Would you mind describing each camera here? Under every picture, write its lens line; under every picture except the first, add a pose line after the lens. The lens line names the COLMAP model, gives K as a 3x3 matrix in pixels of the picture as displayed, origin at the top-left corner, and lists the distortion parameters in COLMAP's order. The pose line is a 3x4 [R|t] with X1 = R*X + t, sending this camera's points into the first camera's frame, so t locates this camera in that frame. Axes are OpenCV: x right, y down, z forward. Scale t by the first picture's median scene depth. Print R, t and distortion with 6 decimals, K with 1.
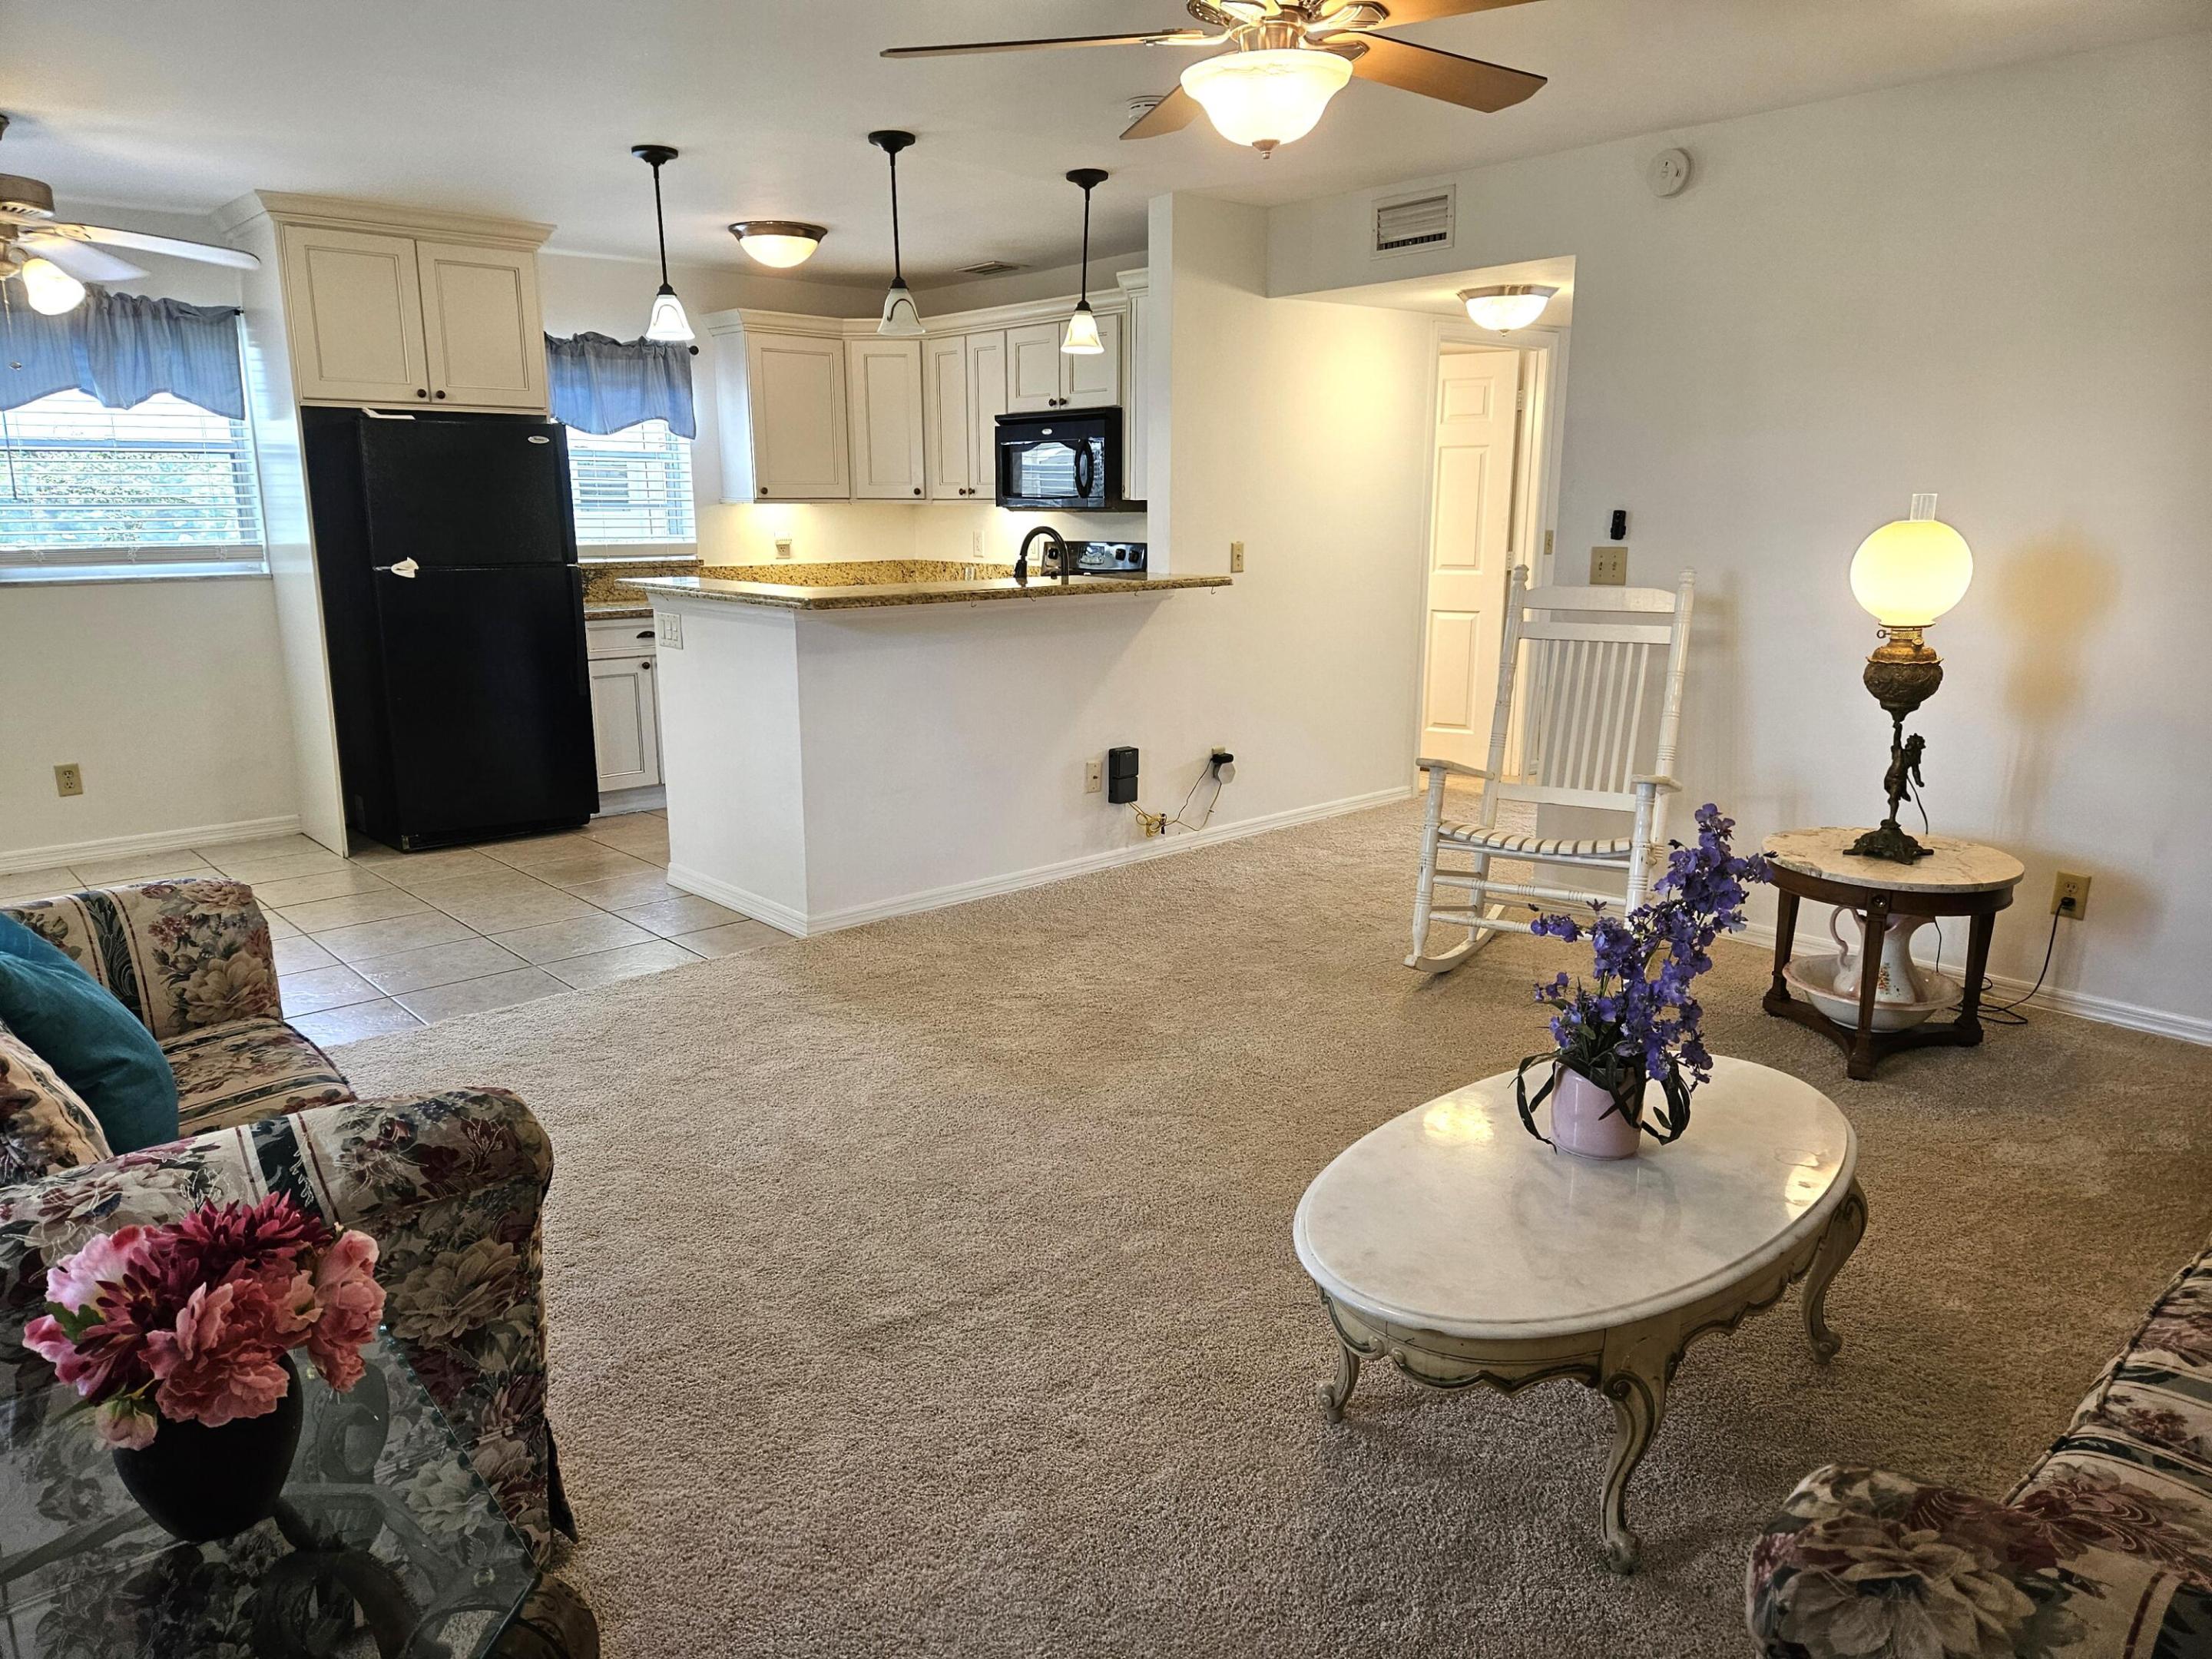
lens RADIAL K [[1486.5, 0, 1088.6], [0, 1486.5, 818.0], [0, 0, 1]] dist [0.067776, -0.057591]
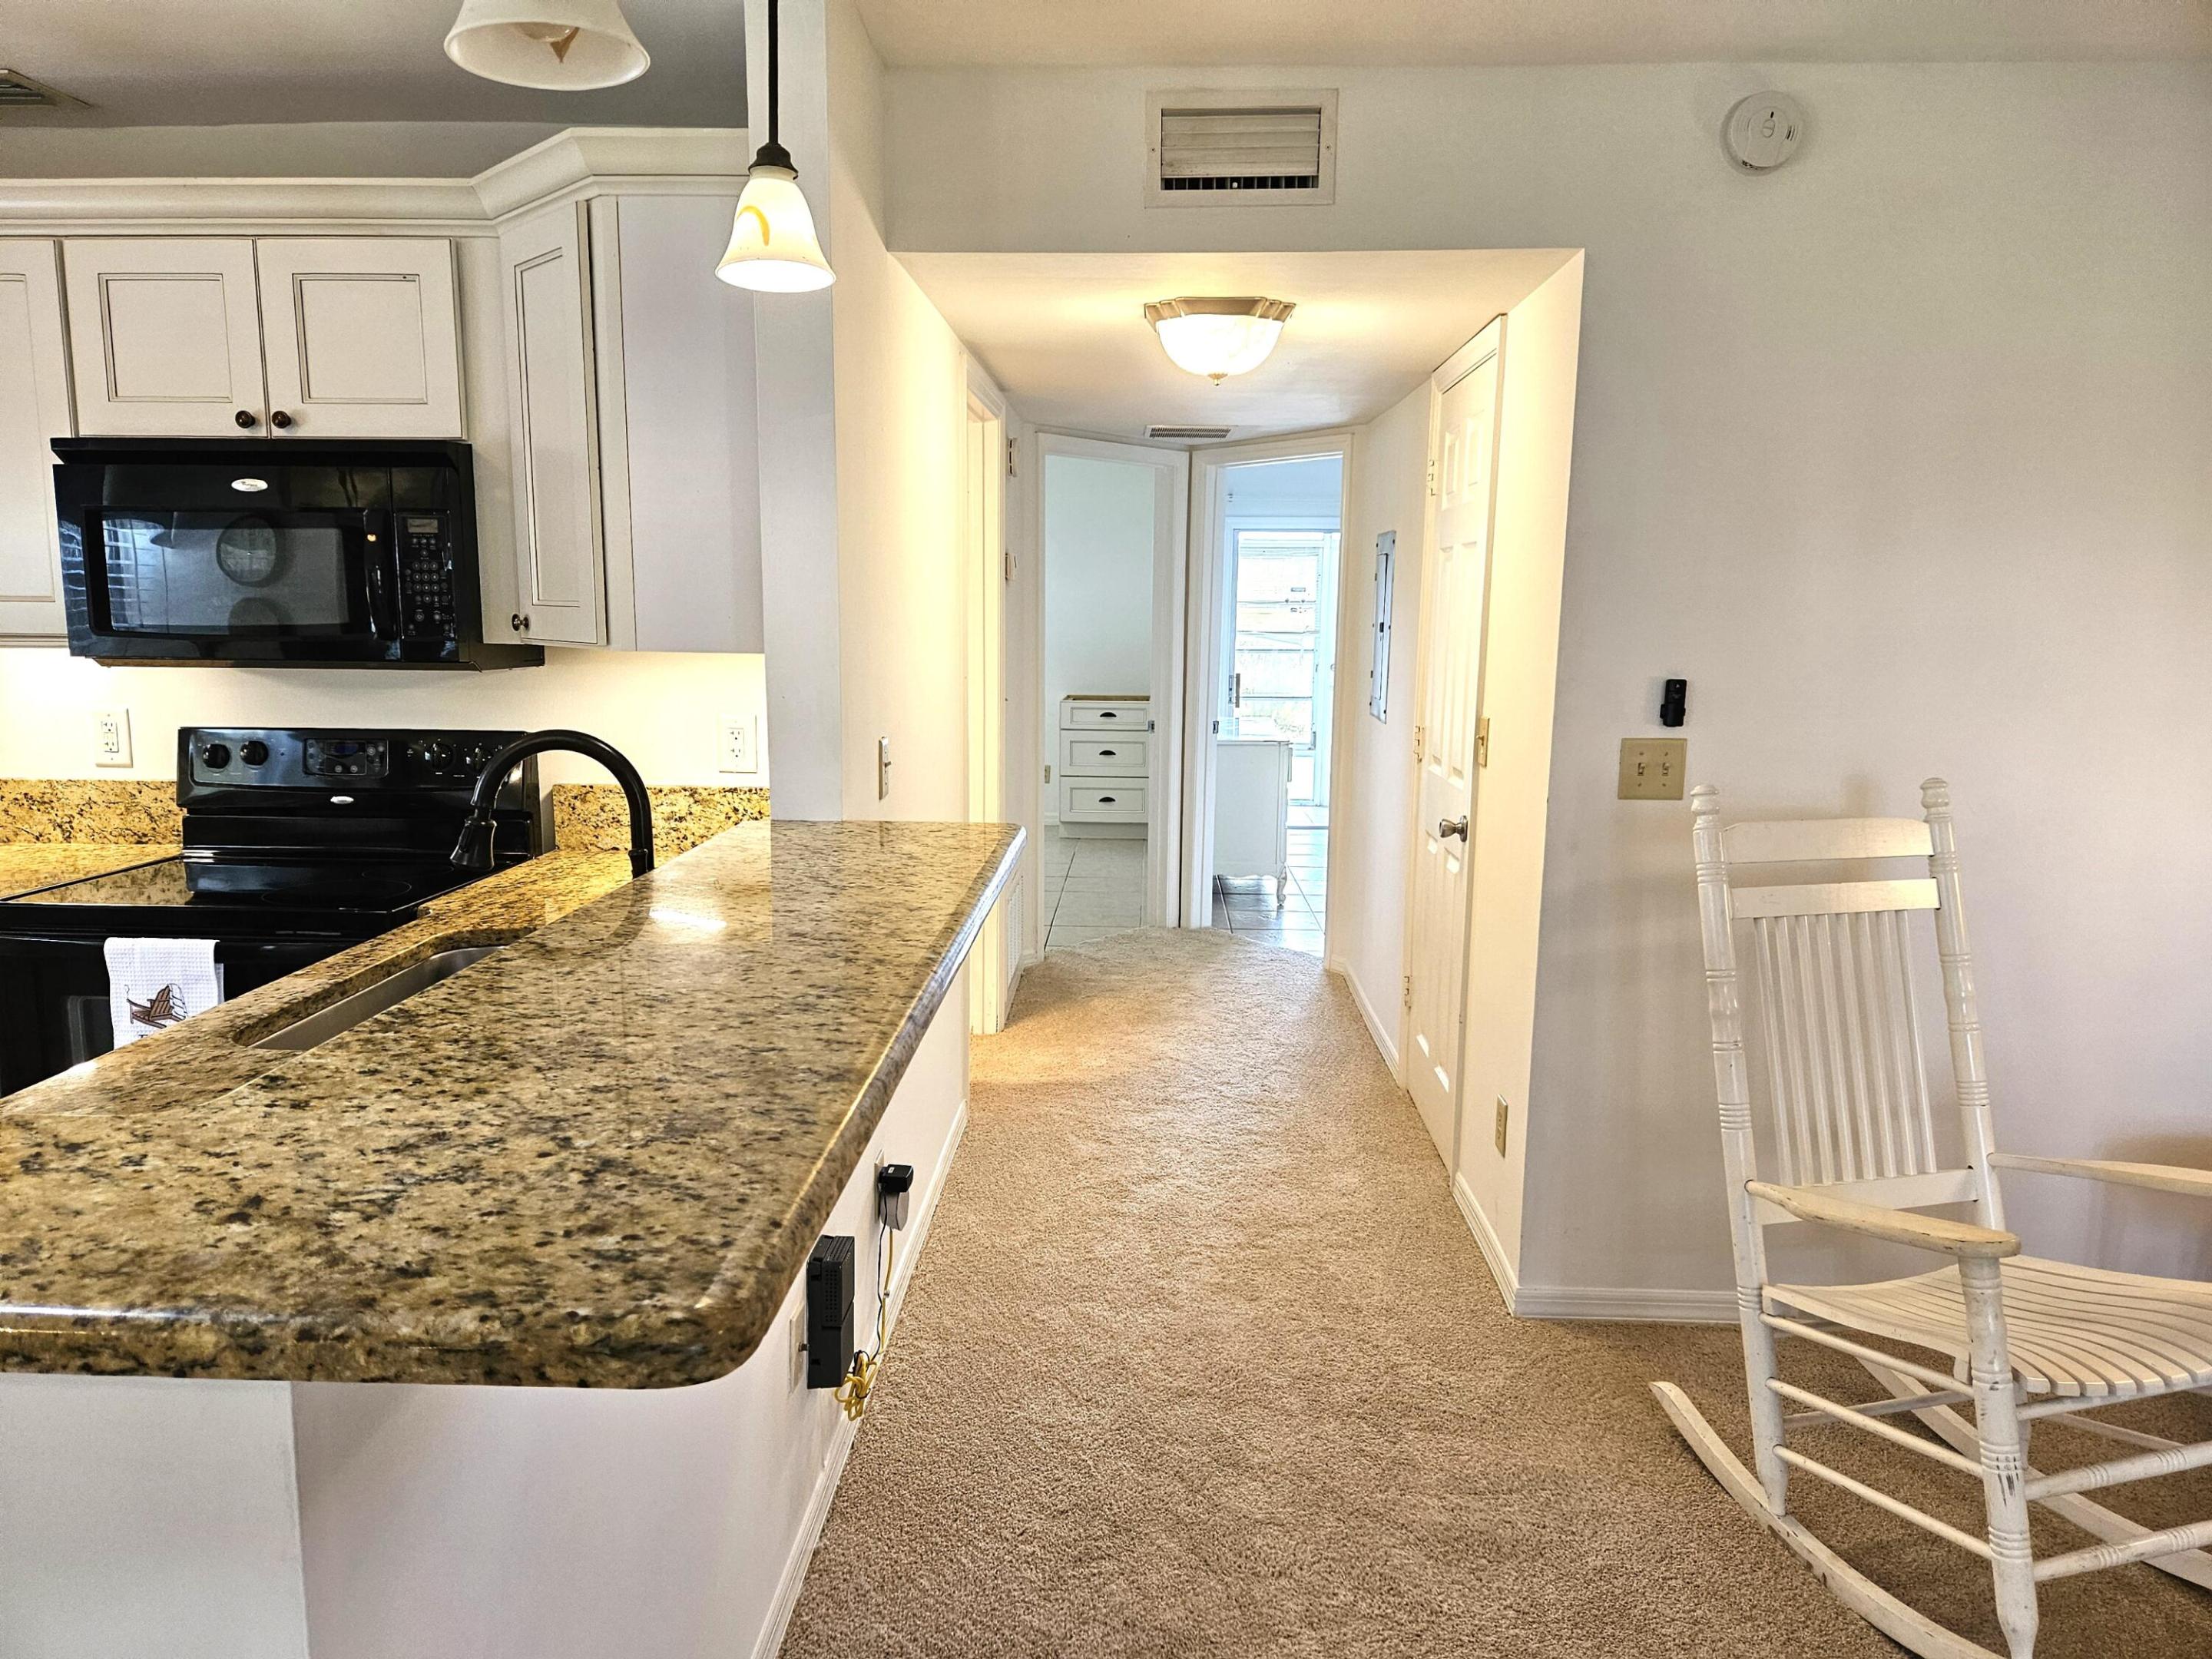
lens RADIAL K [[1486.5, 0, 1091.2], [0, 1486.5, 833.7], [0, 0, 1]] dist [0.067776, -0.057591]
pose [[0.696105, -0.101304, 0.710757, -0.188690], [0.140413, 0.990087, 0.003599, -0.136215], [-0.704075, 0.097294, 0.703429, 0.570084]]
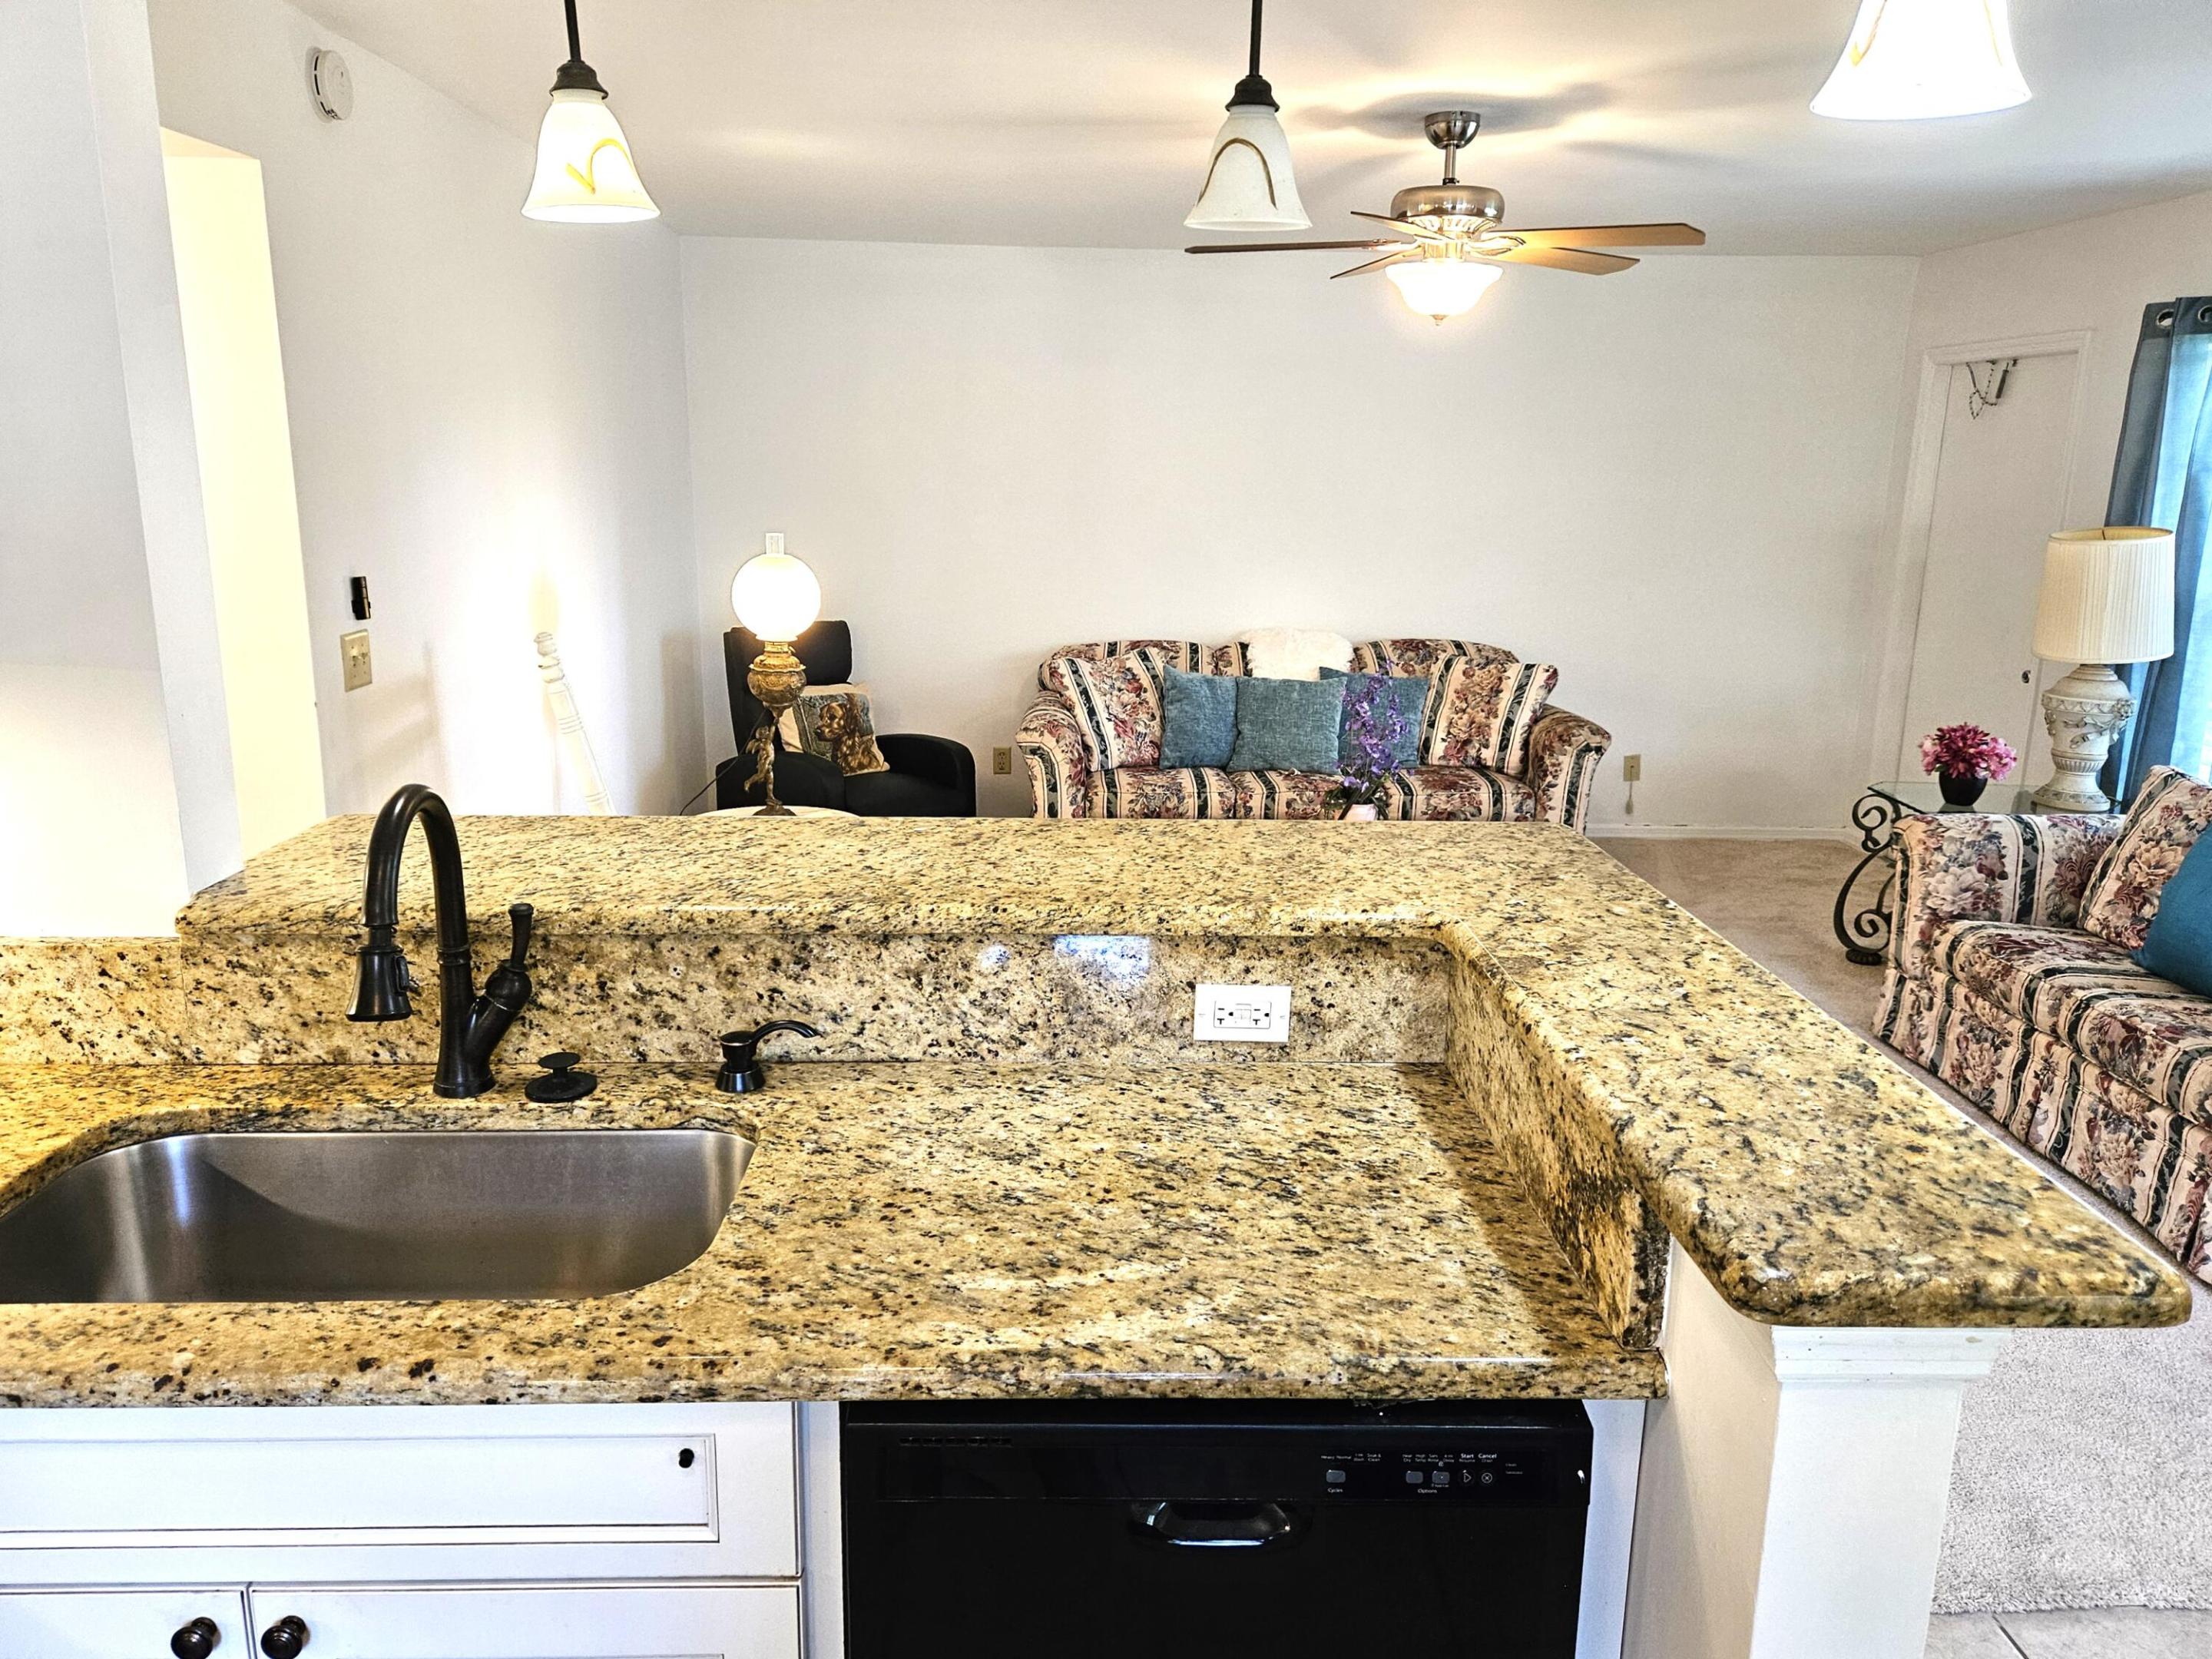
lens RADIAL K [[1538.7, 0, 1115.5], [0, 1538.7, 824.6], [0, 0, 1]] dist [0.048158, -0.019698]
pose [[-0.769211, -0.158214, 0.619098, -0.270406], [0.123043, 0.914057, 0.386471, -0.252498], [-0.627037, 0.373453, -0.683636, 0.995896]]
